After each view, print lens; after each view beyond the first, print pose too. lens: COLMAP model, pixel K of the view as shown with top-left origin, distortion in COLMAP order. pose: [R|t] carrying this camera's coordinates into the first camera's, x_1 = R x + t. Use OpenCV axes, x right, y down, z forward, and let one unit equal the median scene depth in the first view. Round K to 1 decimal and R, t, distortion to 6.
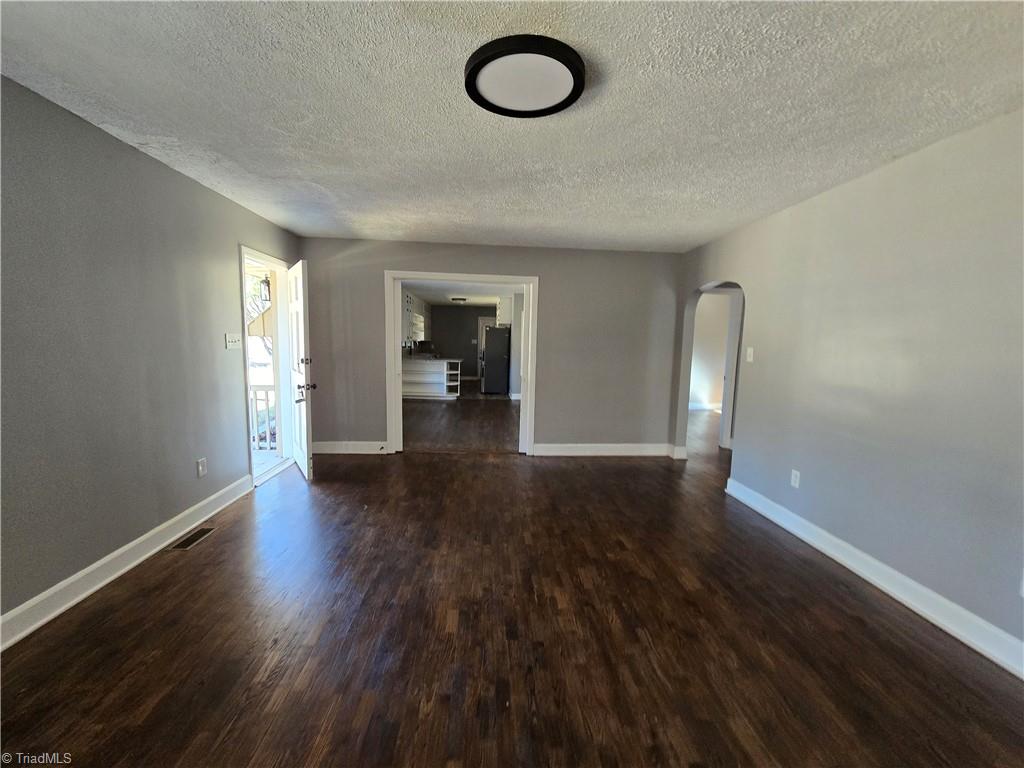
lens RADIAL K [[416.1, 0, 547.2], [0, 416.1, 386.7], [0, 0, 1]] dist [0.000826, 0.000240]
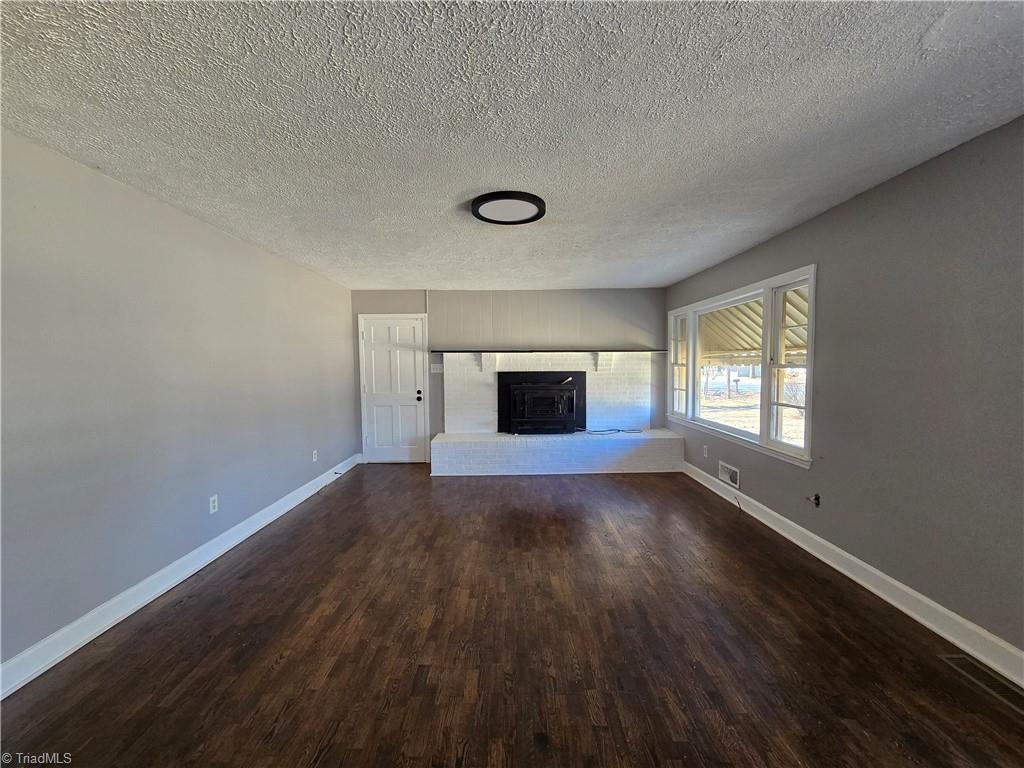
lens RADIAL K [[416.1, 0, 513.9], [0, 416.1, 388.0], [0, 0, 1]] dist [0.000826, 0.000240]
pose [[-0.990979, -0.022031, 0.132194, -0.212709], [-0.001085, 0.987682, 0.156471, -0.196094], [-0.134013, 0.154916, -0.978796, 1.811403]]
